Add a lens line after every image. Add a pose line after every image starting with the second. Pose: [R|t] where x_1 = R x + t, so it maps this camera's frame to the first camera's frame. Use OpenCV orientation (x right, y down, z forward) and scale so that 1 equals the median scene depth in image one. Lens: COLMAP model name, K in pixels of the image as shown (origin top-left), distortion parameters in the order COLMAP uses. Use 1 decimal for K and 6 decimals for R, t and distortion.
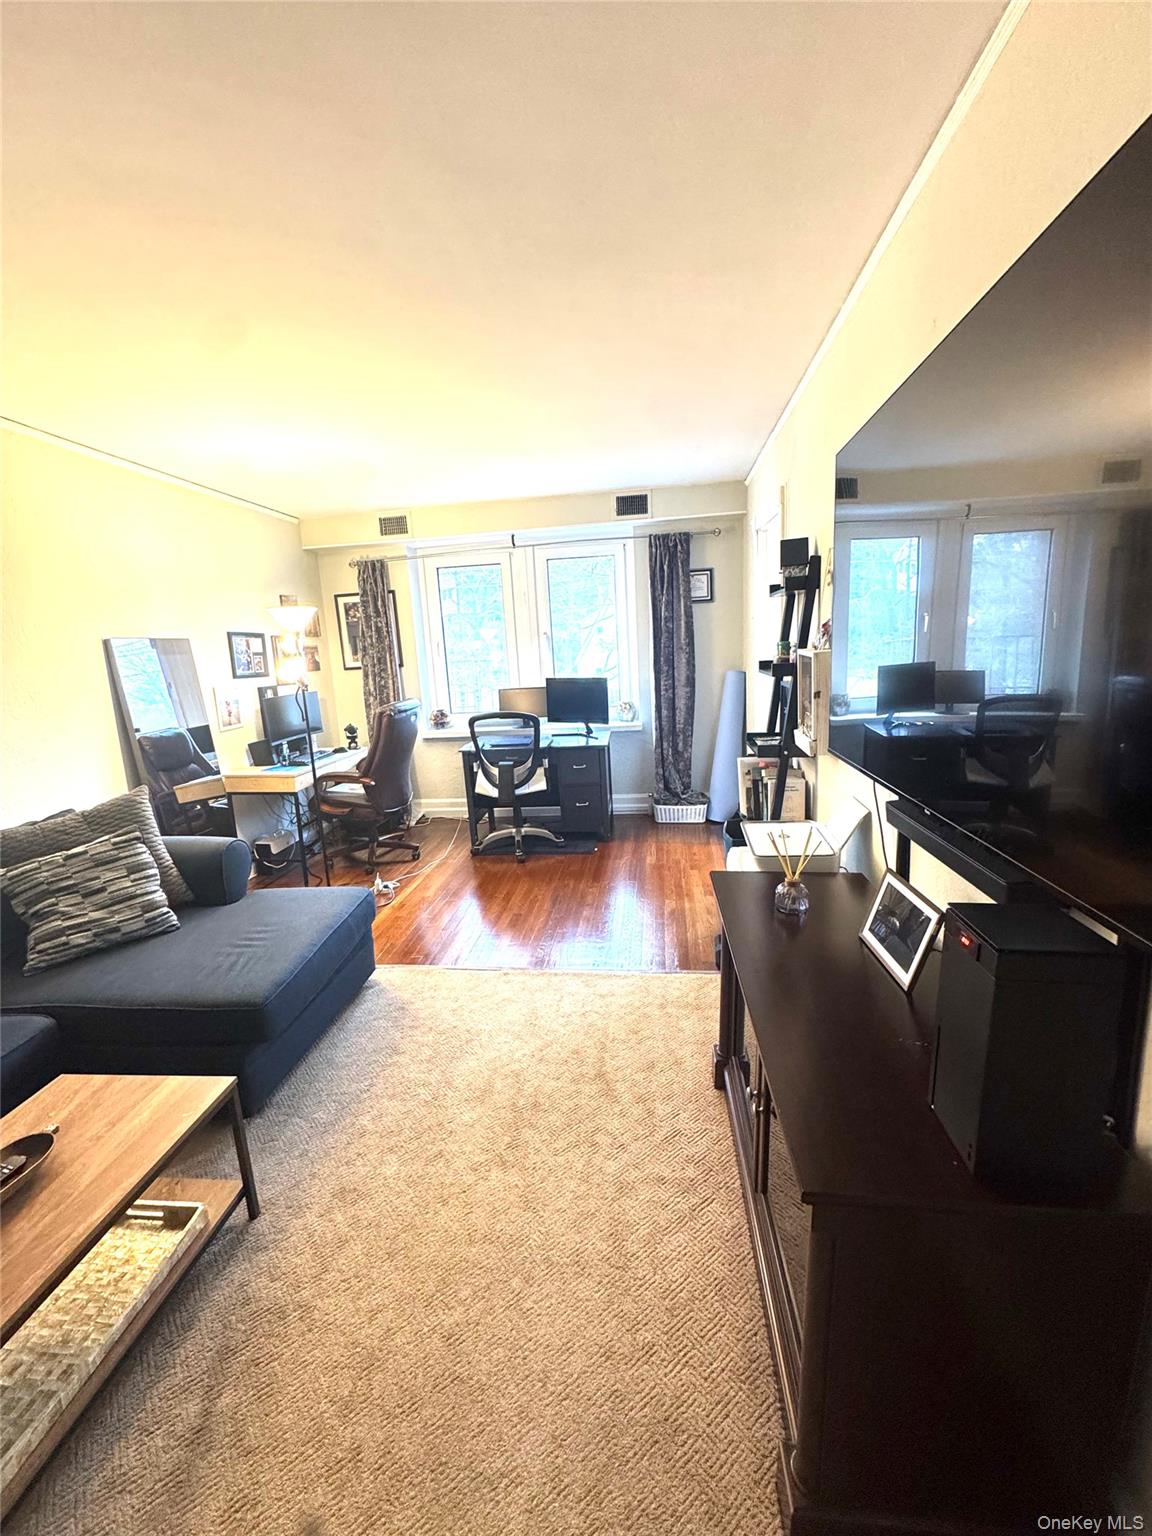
lens RADIAL K [[626.7, 0, 576.0], [0, 626.7, 768.0], [0, 0, 1]] dist [-0.002365, 0.000513]
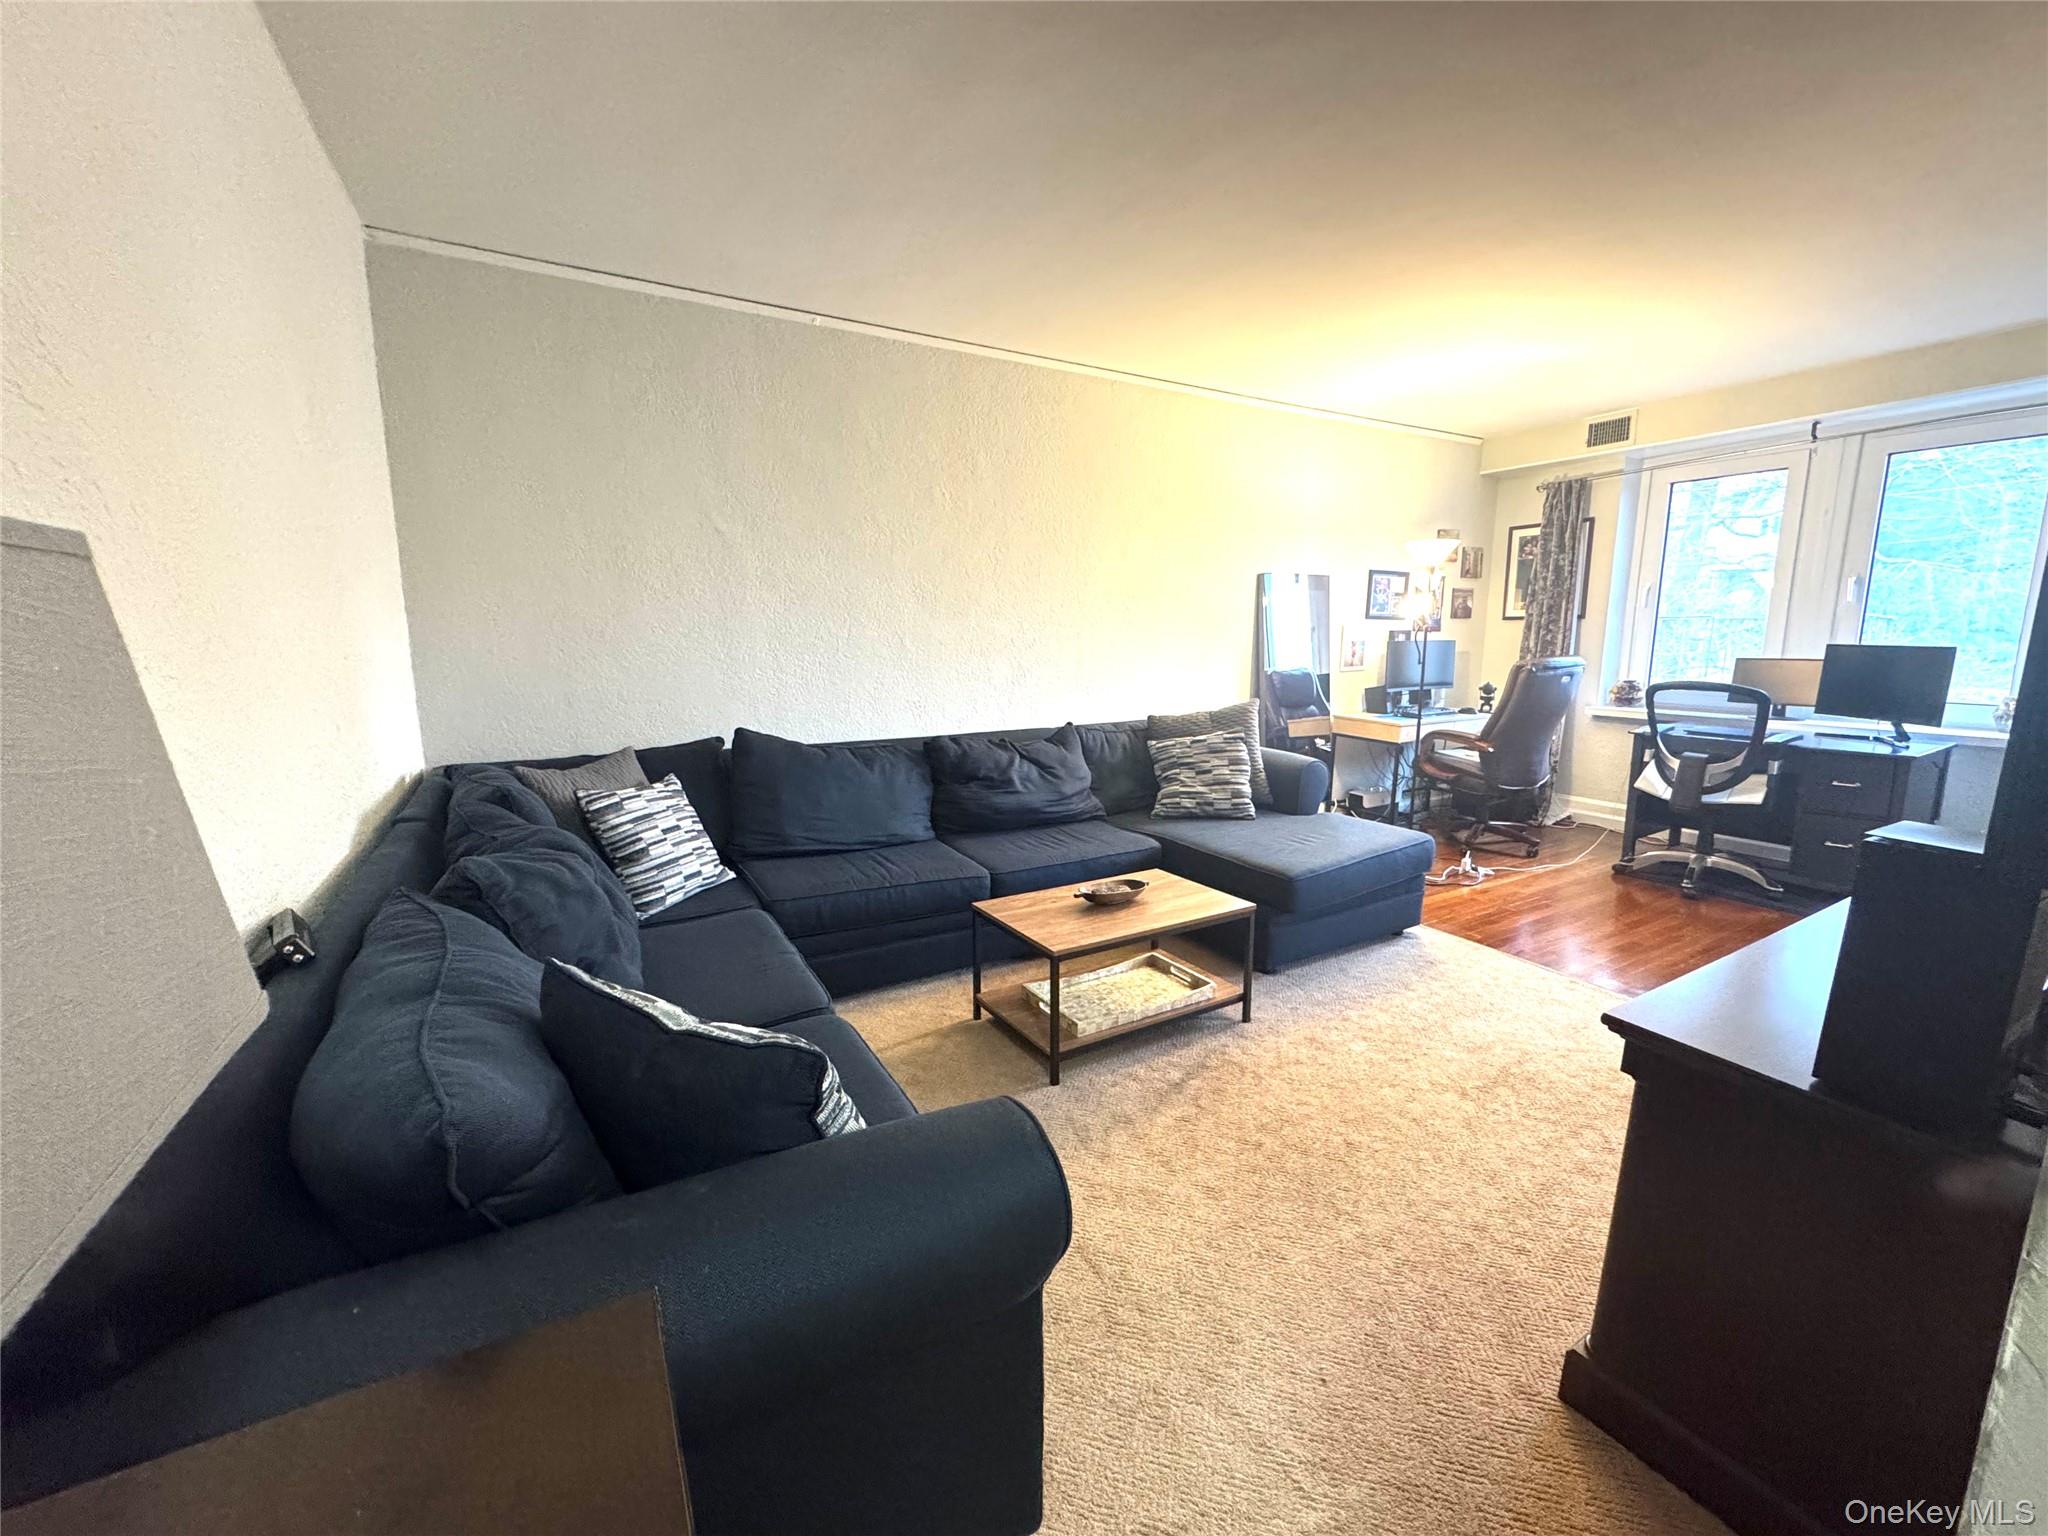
lens RADIAL K [[821.7, 0, 1024.0], [0, 821.7, 768.0], [0, 0, 1]] dist [-0.003160, 0.001033]
pose [[0.594649, 0.184220, -0.782595, 0.161029], [-0.180586, 0.979127, 0.093266, 0.055920], [0.783442, 0.085865, 0.615505, -0.156841]]
